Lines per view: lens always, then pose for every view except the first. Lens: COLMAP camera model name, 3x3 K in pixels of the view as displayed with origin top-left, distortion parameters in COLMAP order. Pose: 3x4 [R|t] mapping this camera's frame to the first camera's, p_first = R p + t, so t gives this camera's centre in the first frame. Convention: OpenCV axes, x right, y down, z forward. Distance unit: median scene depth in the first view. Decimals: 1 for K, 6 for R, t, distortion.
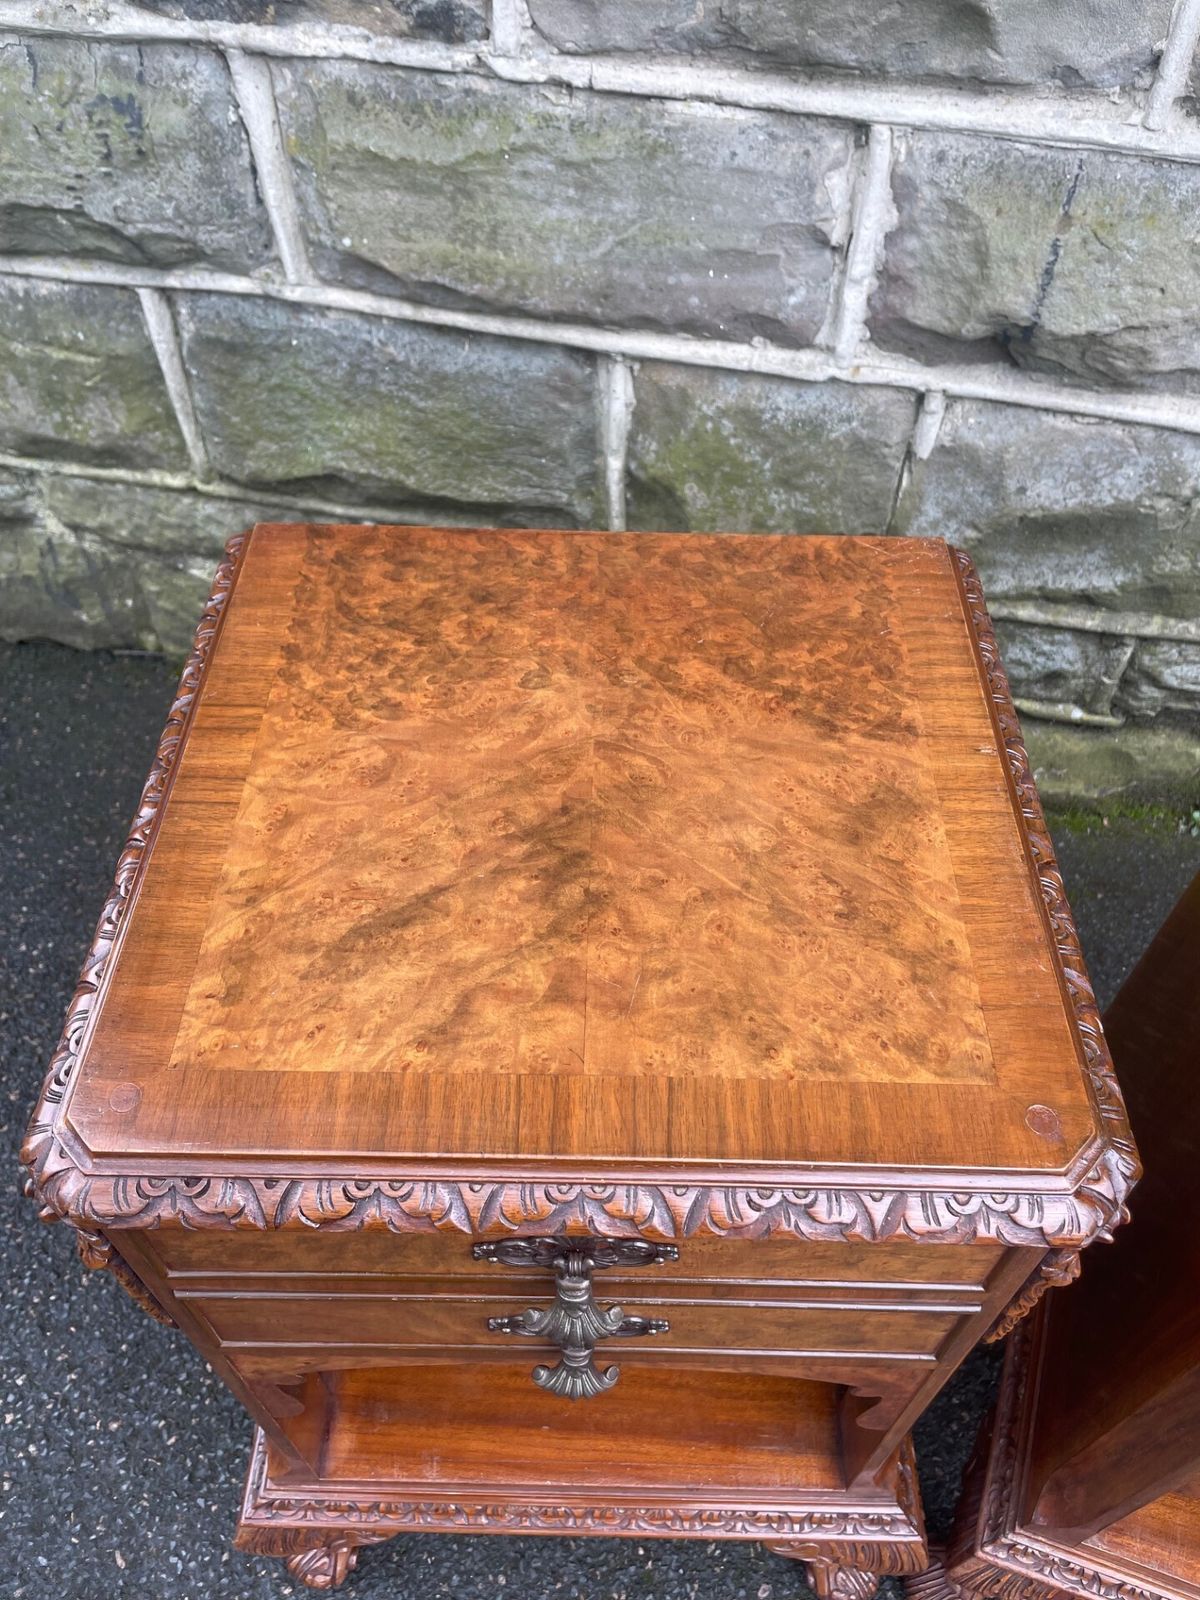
lens RADIAL K [[1224.9, 0, 606.7], [0, 1224.9, 792.1], [0, 0, 1]] dist [0.074757, -0.113899]
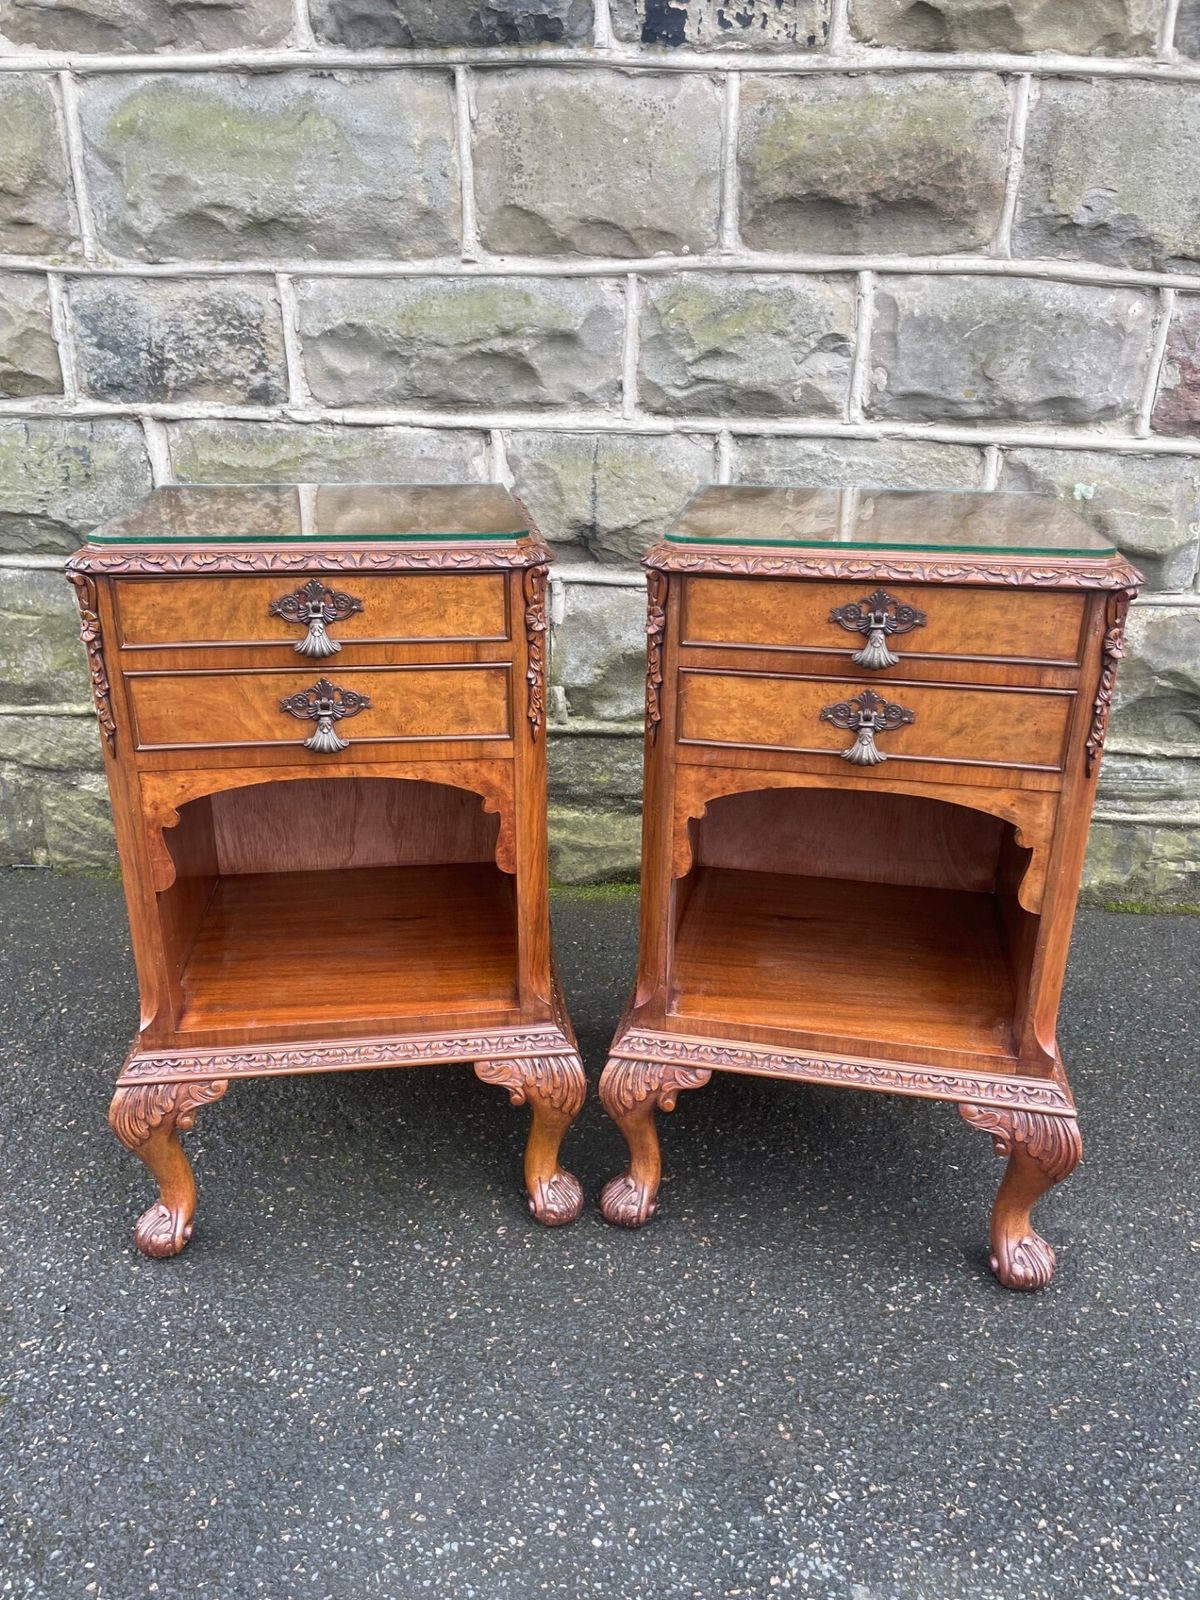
lens RADIAL K [[1210.7, 0, 587.0], [0, 1210.7, 818.3], [0, 0, 1]] dist [0.081502, -0.115488]
pose [[0.989278, -0.062623, 0.131941, 0.067867], [0.116848, 0.881341, -0.457803, 0.827474], [-0.087616, 0.468311, 0.879209, -0.379579]]
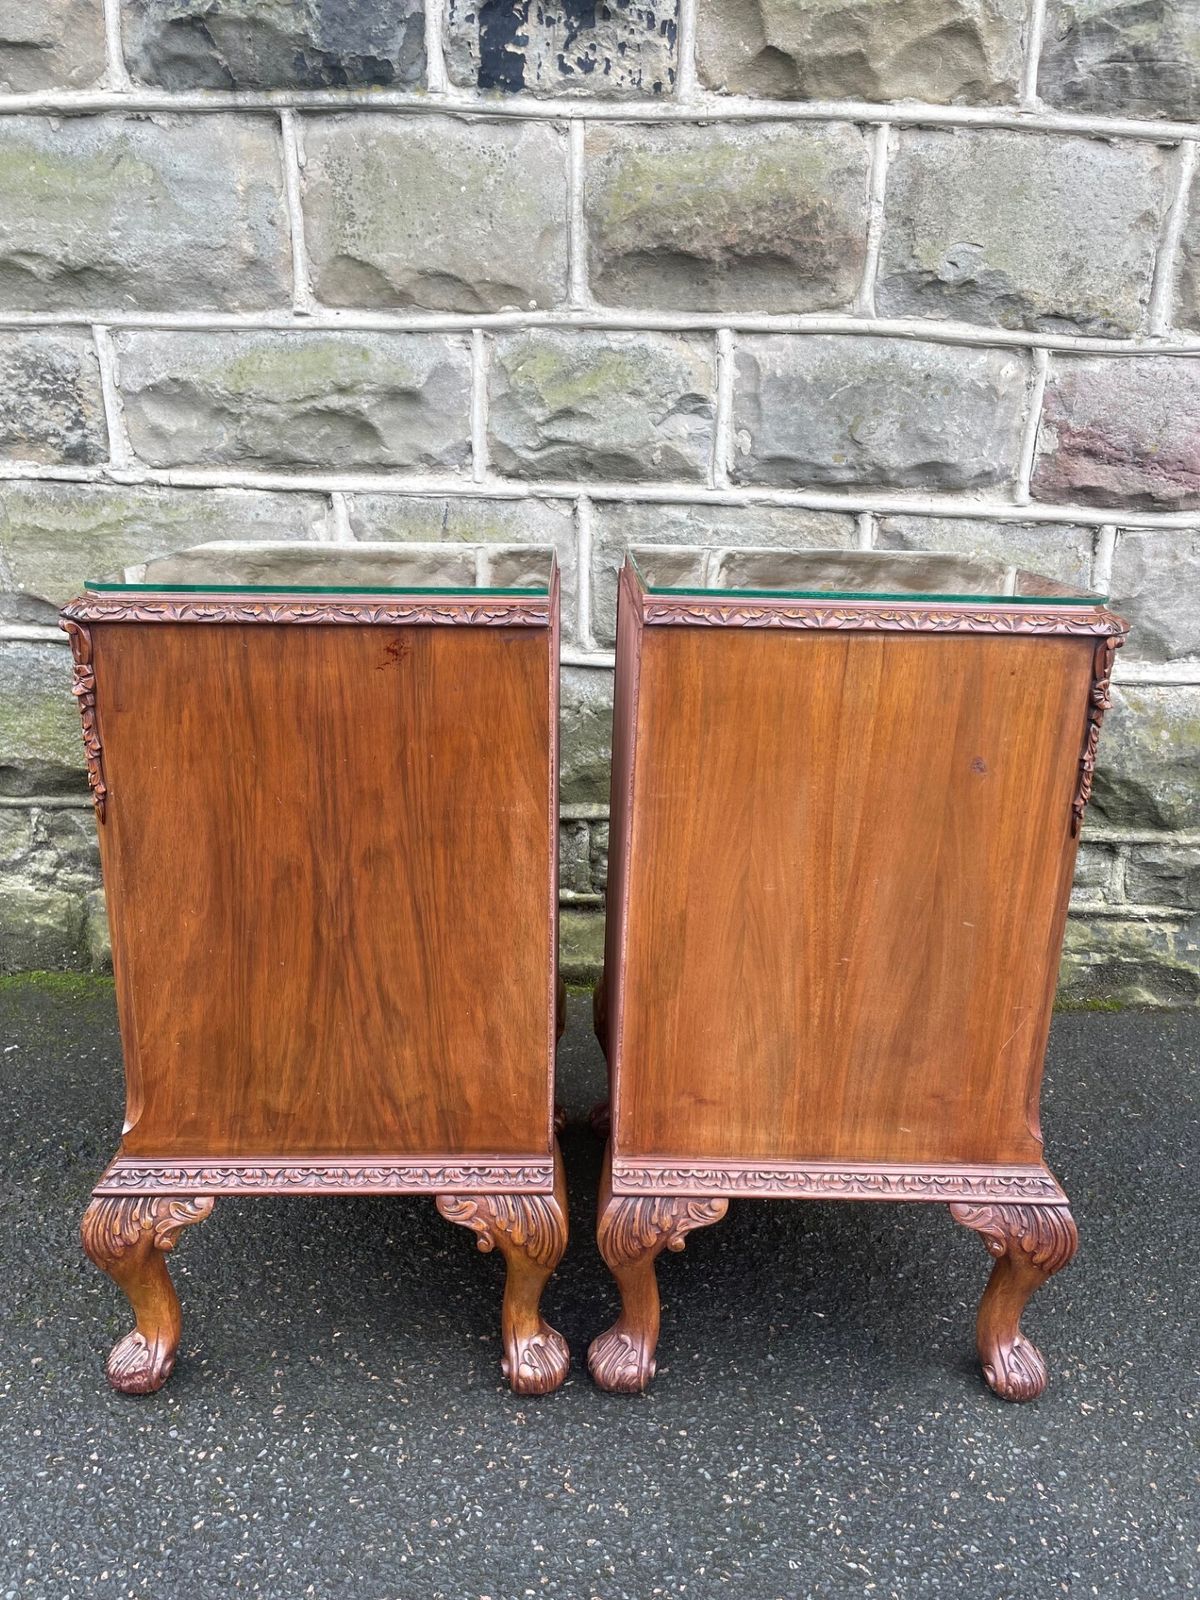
lens RADIAL K [[1214.6, 0, 591.4], [0, 1214.6, 815.2], [0, 0, 1]] dist [0.082422, -0.115319]
pose [[0.983392, -0.057541, 0.172134, 0.234595], [0.139546, 0.846134, -0.514378, 0.765552], [-0.116050, 0.529855, 0.840111, -0.267600]]
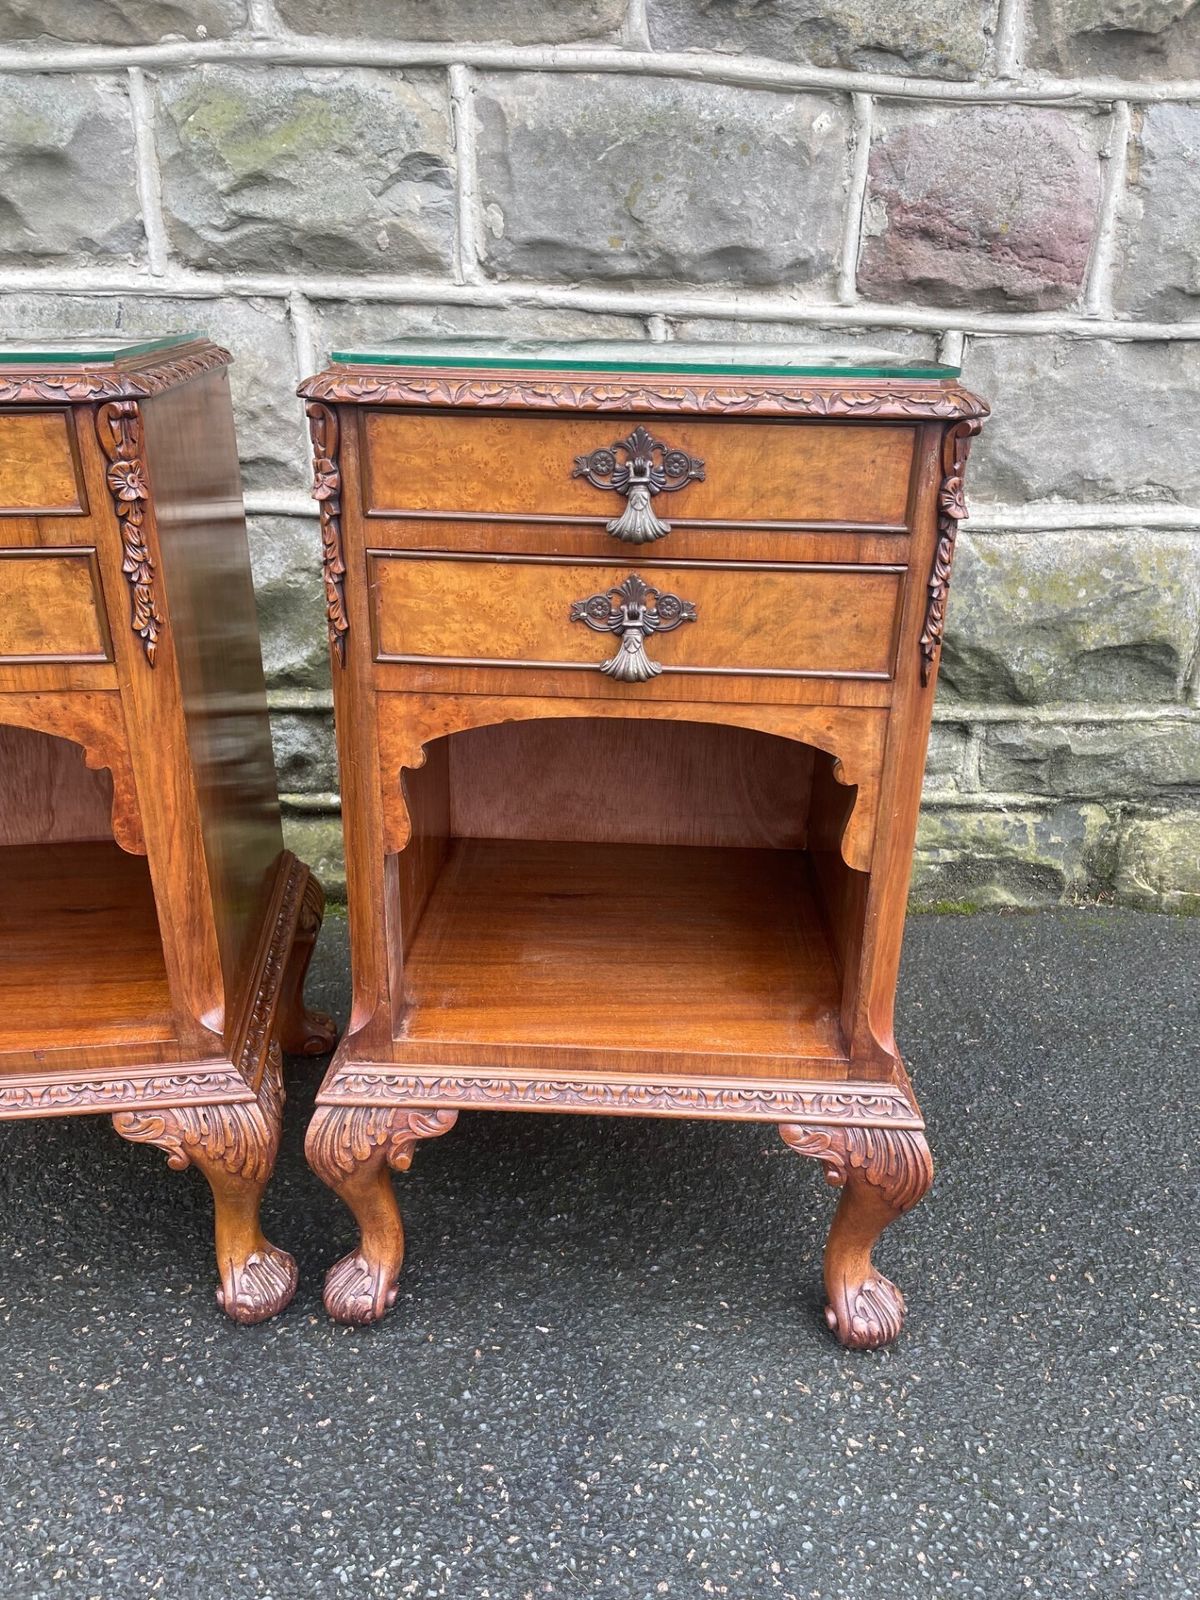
lens RADIAL K [[1215.7, 0, 605.4], [0, 1215.7, 815.2], [0, 0, 1]] dist [0.083791, -0.119261]
pose [[0.971962, -0.100352, 0.212648, 0.517106], [0.183644, 0.888761, -0.419975, 0.646517], [-0.146848, 0.447251, 0.882271, -0.058697]]
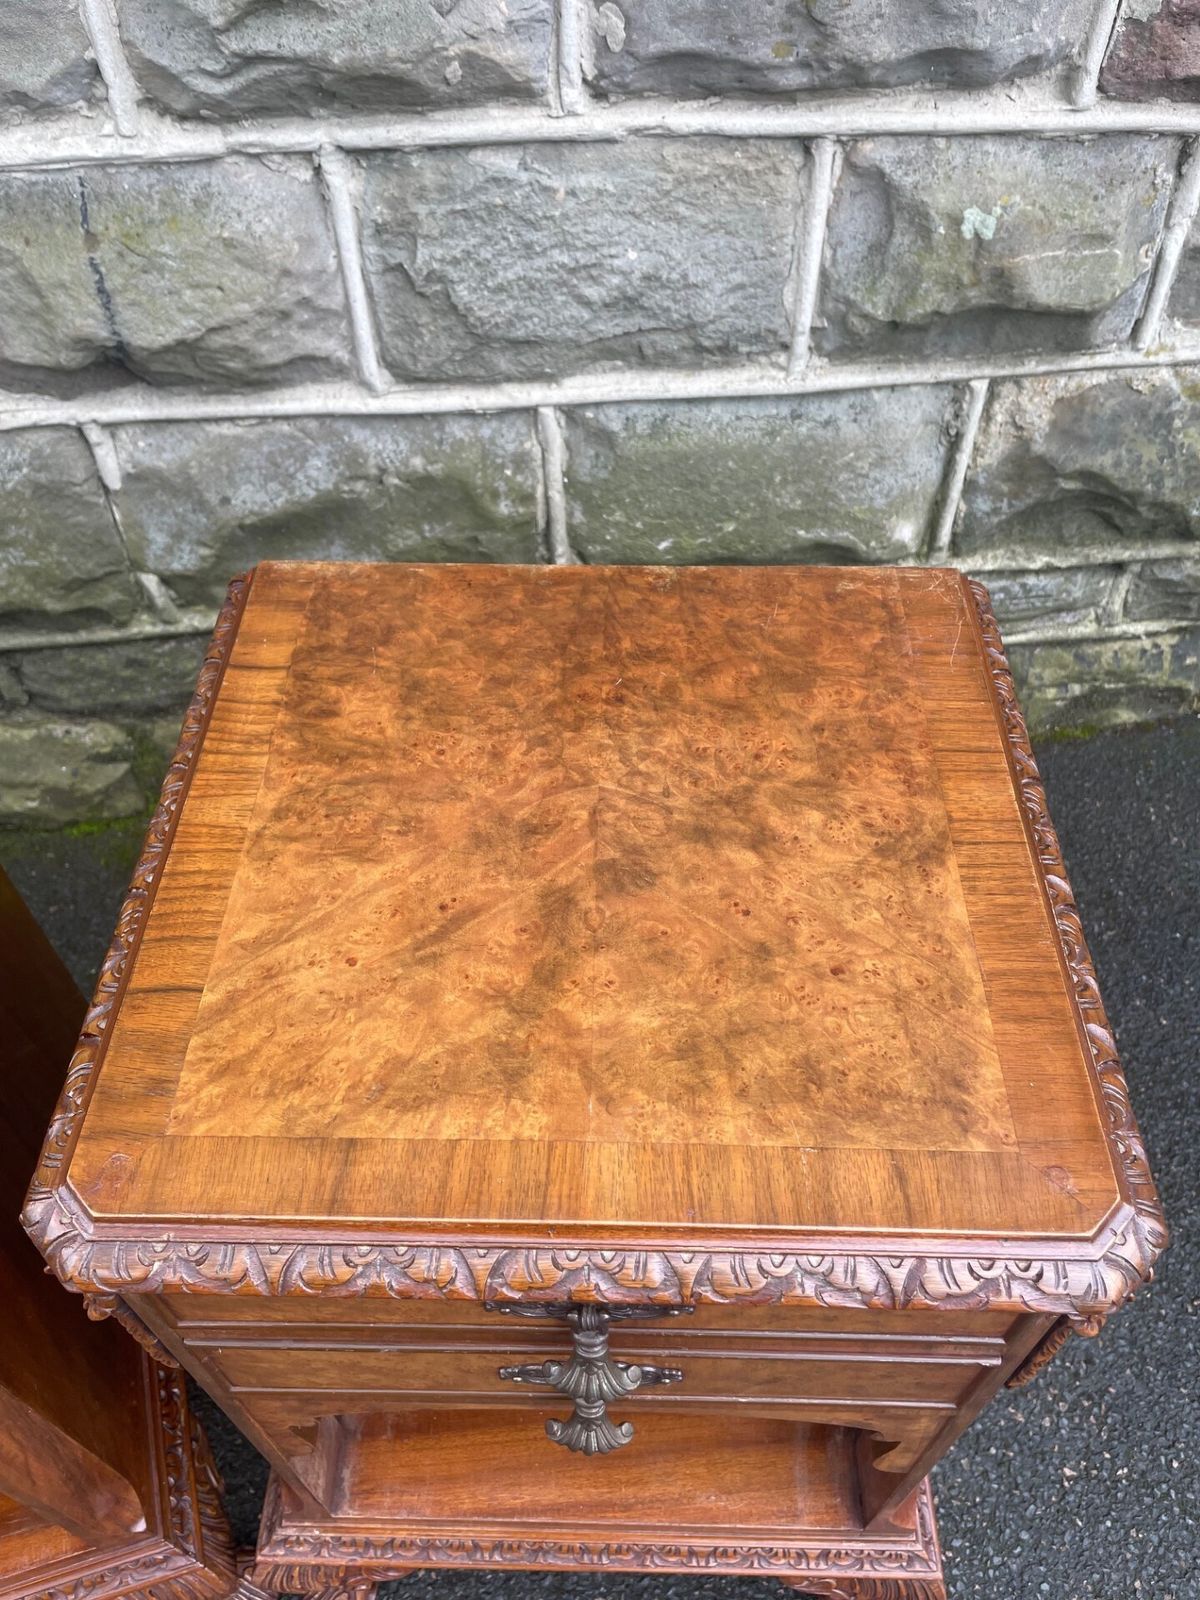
lens RADIAL K [[1224.7, 0, 596.5], [0, 1224.7, 811.9], [0, 0, 1]] dist [0.080432, -0.119685]
pose [[0.945778, -0.262374, 0.191479, 0.413770], [0.262174, 0.964647, 0.026845, 0.059464], [-0.191754, 0.024811, 0.981129, -0.043122]]
